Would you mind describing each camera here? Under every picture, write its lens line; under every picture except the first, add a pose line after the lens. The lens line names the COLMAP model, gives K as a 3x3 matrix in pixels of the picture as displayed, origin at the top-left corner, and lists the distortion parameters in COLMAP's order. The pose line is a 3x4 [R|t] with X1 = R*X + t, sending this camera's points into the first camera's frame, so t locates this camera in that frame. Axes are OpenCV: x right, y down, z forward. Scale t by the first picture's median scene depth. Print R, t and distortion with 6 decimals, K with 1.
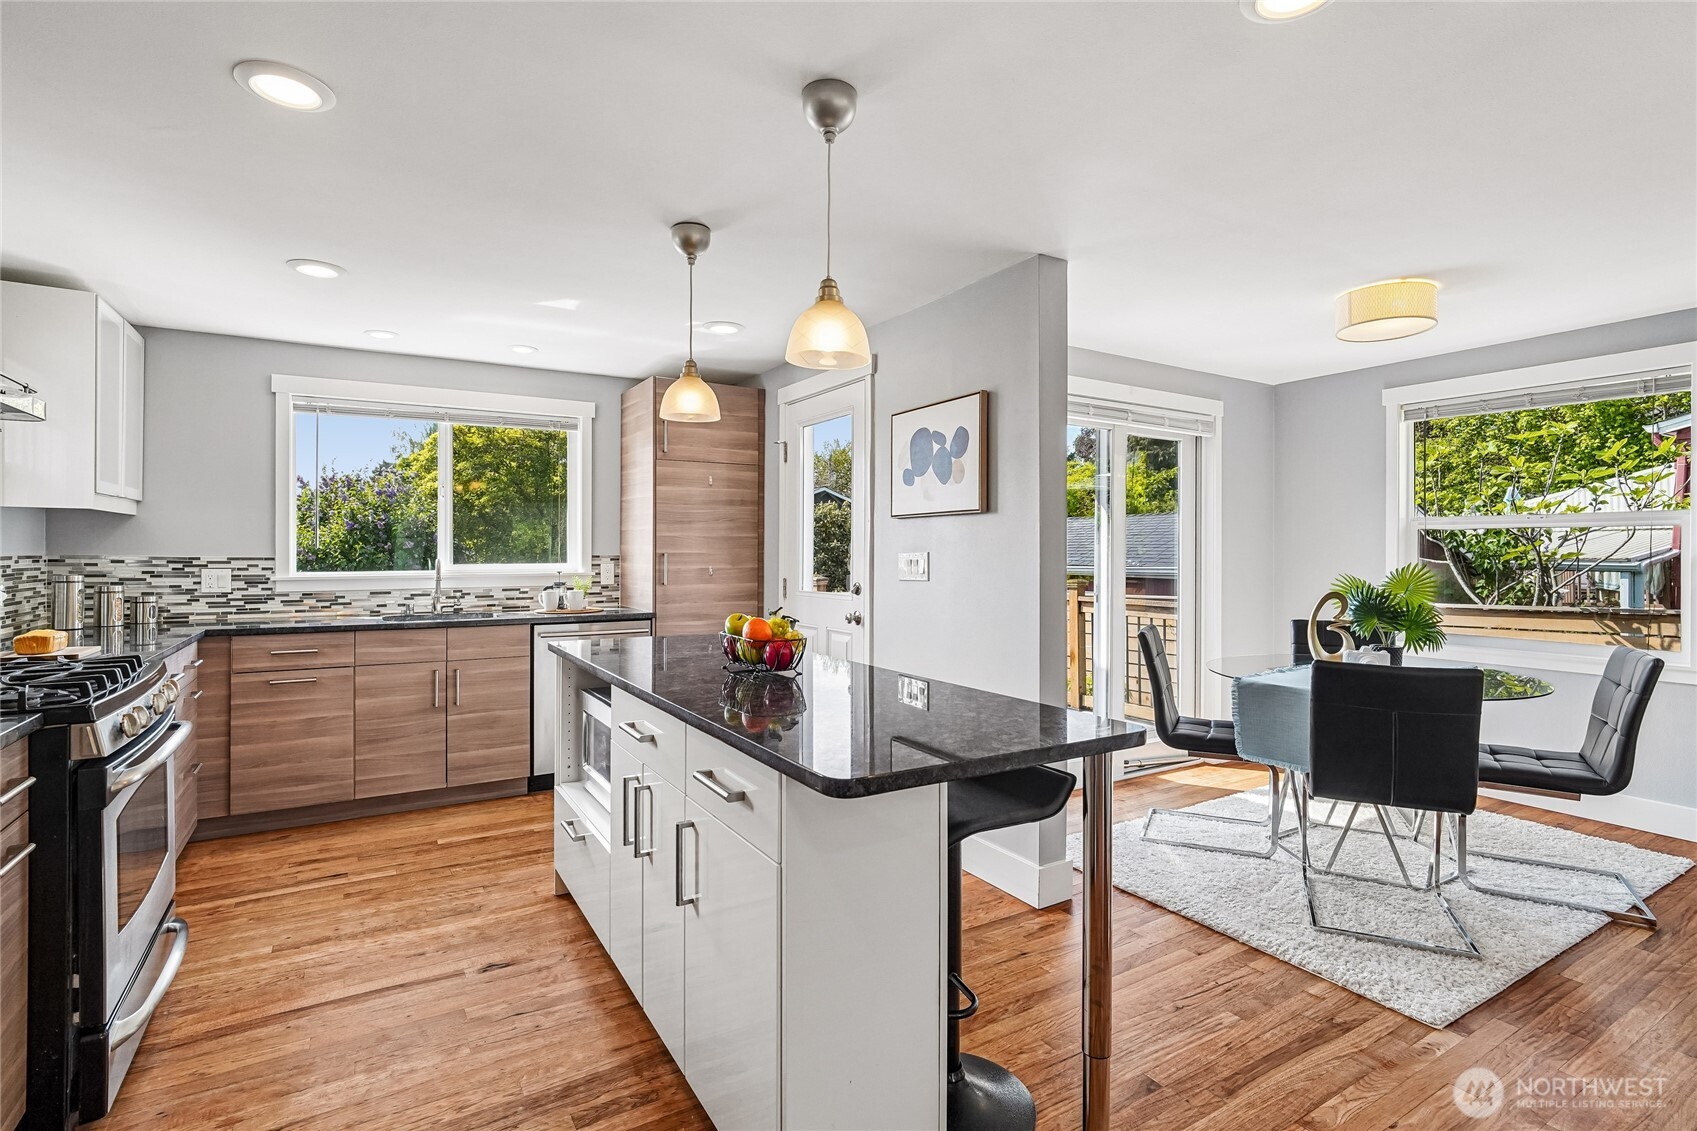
lens RADIAL K [[818.0, 0, 852.4], [0, 818.0, 550.7], [0, 0, 1]] dist [-0.010520, -0.000305]
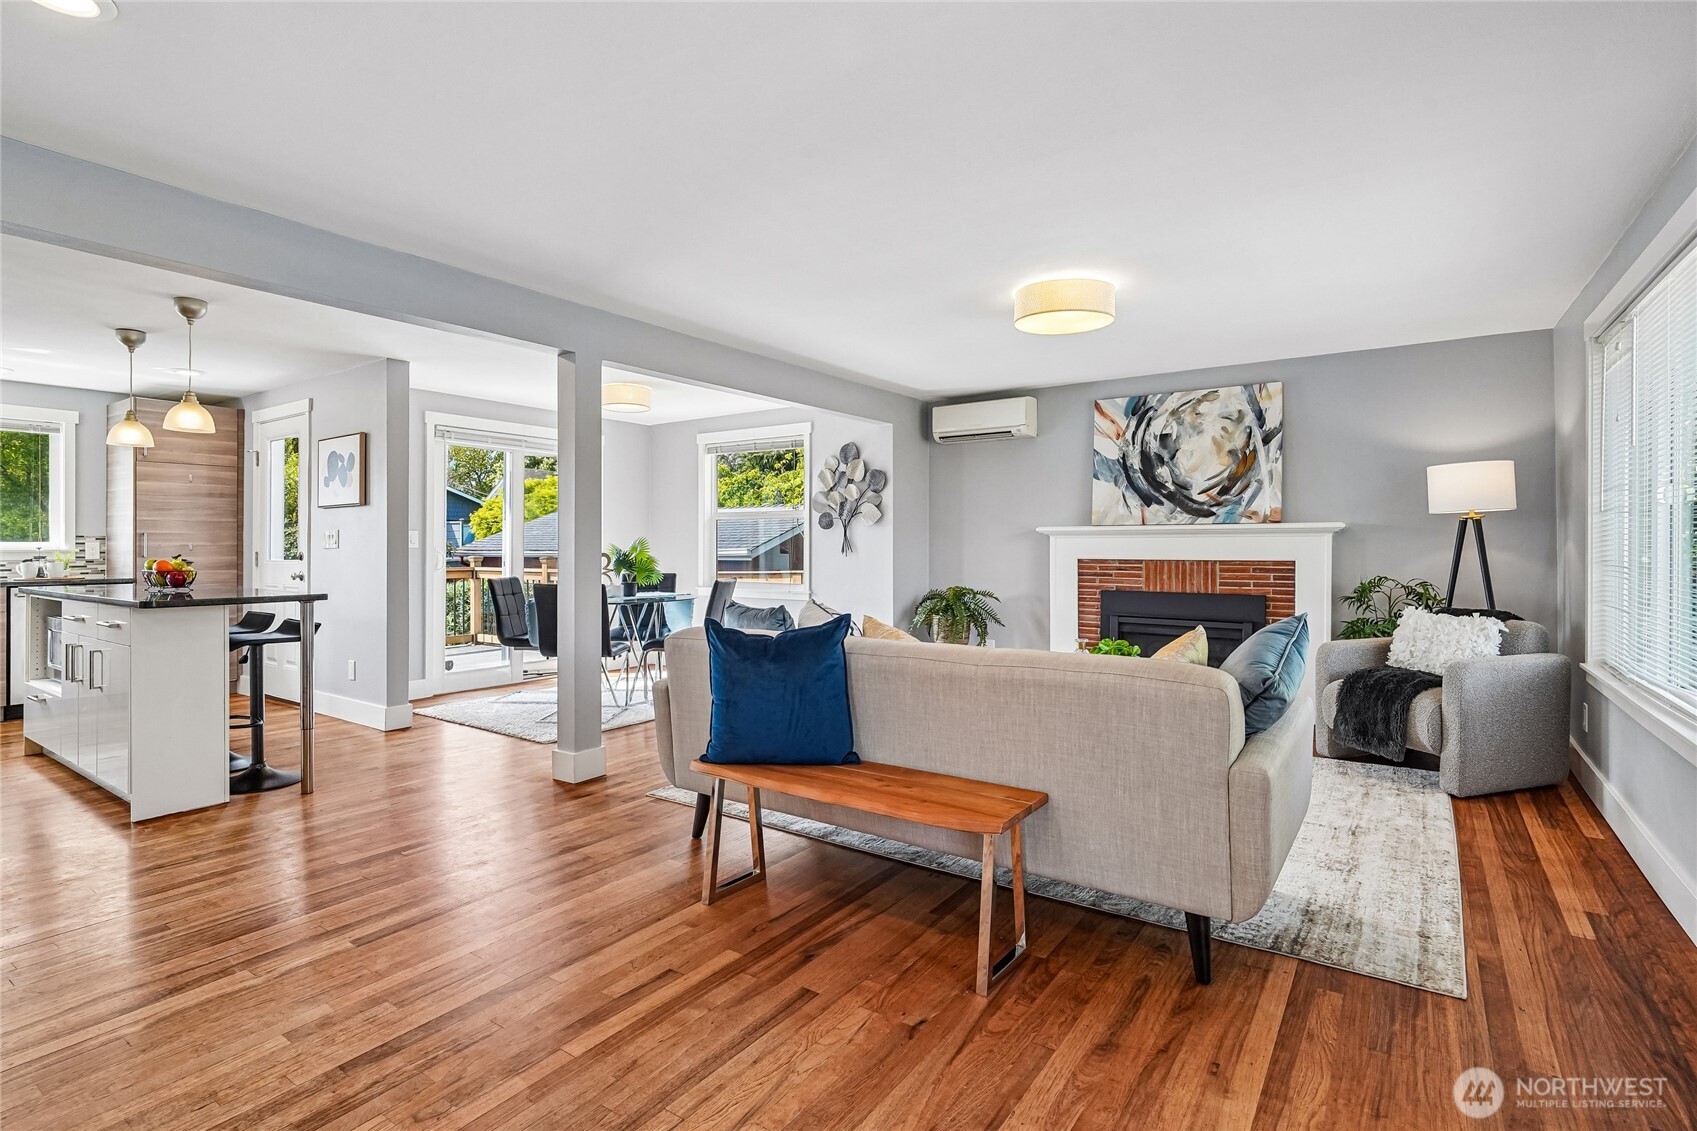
lens RADIAL K [[819.2, 0, 855.4], [0, 819.2, 542.3], [0, 0, 1]] dist [-0.006221, 0.000884]
pose [[0.913689, -0.002677, 0.406406, 0.308634], [0.004016, 0.999989, -0.002442, 0.028650], [-0.406395, 0.003864, 0.913689, -0.723395]]
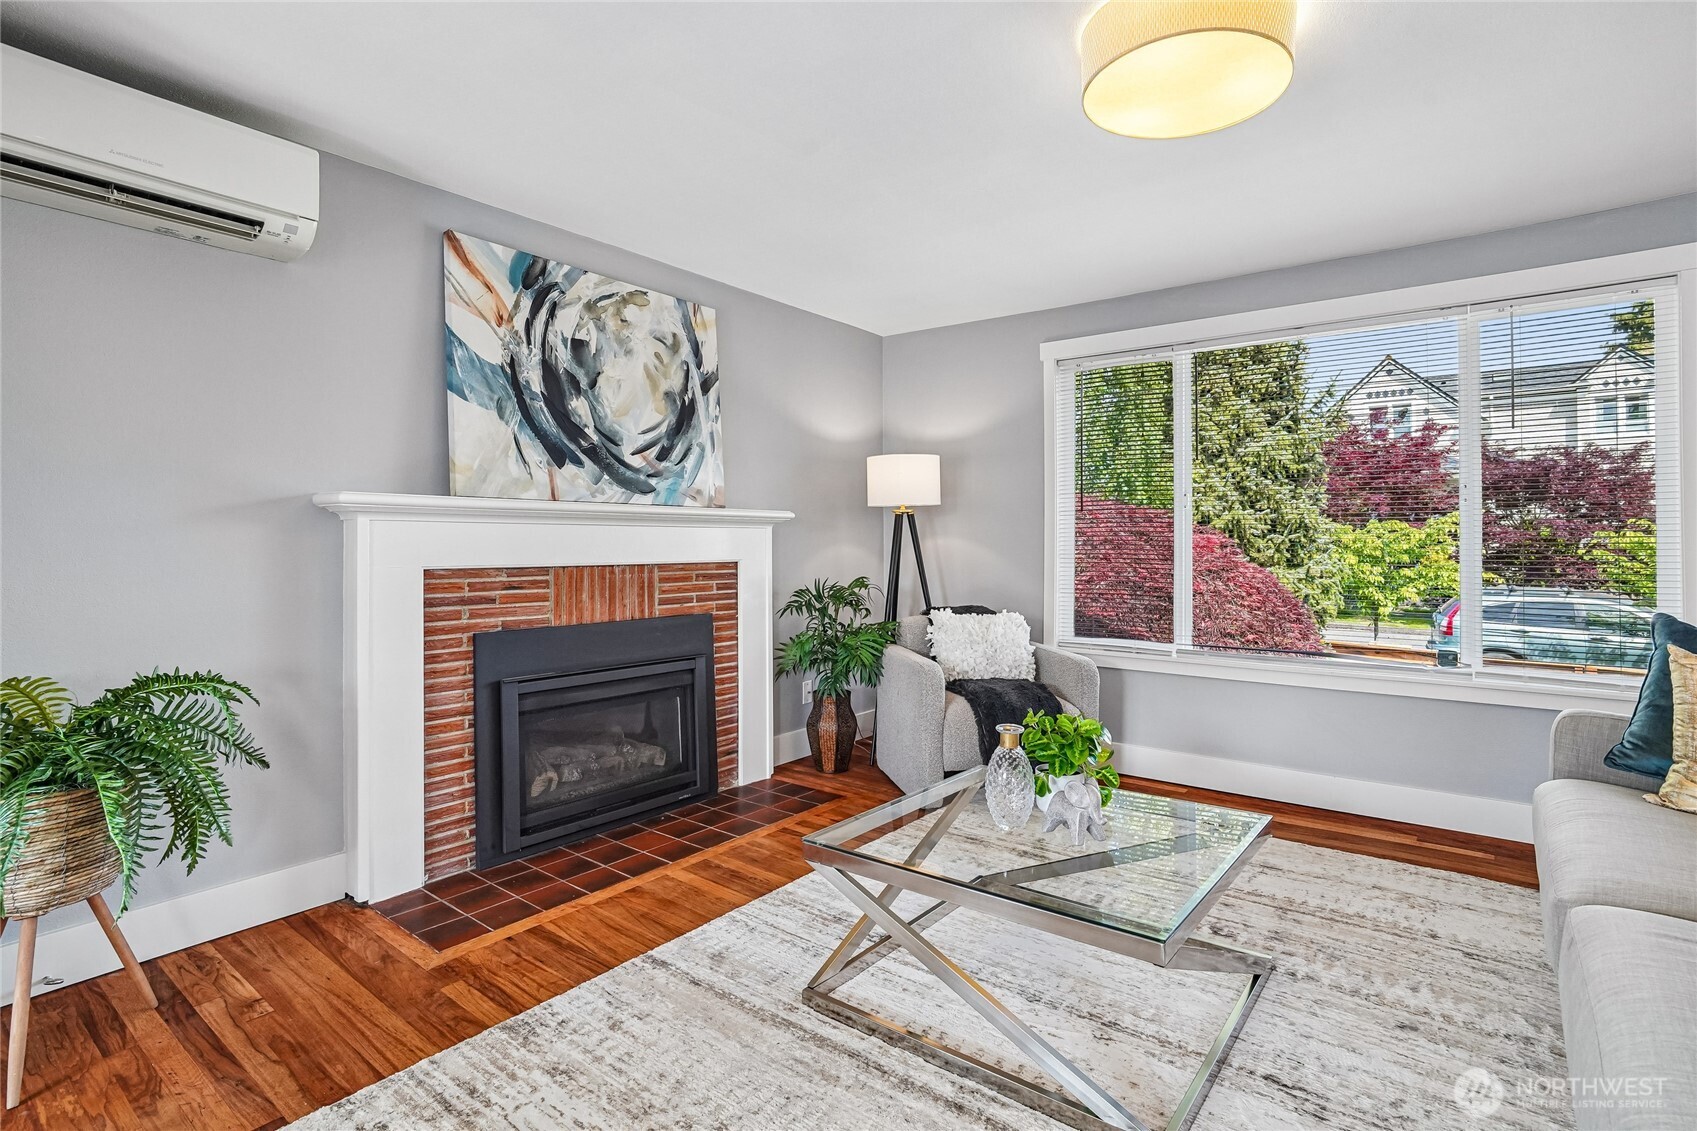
lens RADIAL K [[820.6, 0, 845.3], [0, 820.6, 529.7], [0, 0, 1]] dist [-0.002894, 0.000072]
pose [[-0.347553, 0.009375, 0.937613, 0.540677], [-0.004557, 0.999921, -0.011687, 0.031060], [-0.937649, -0.008334, -0.347483, 0.366925]]
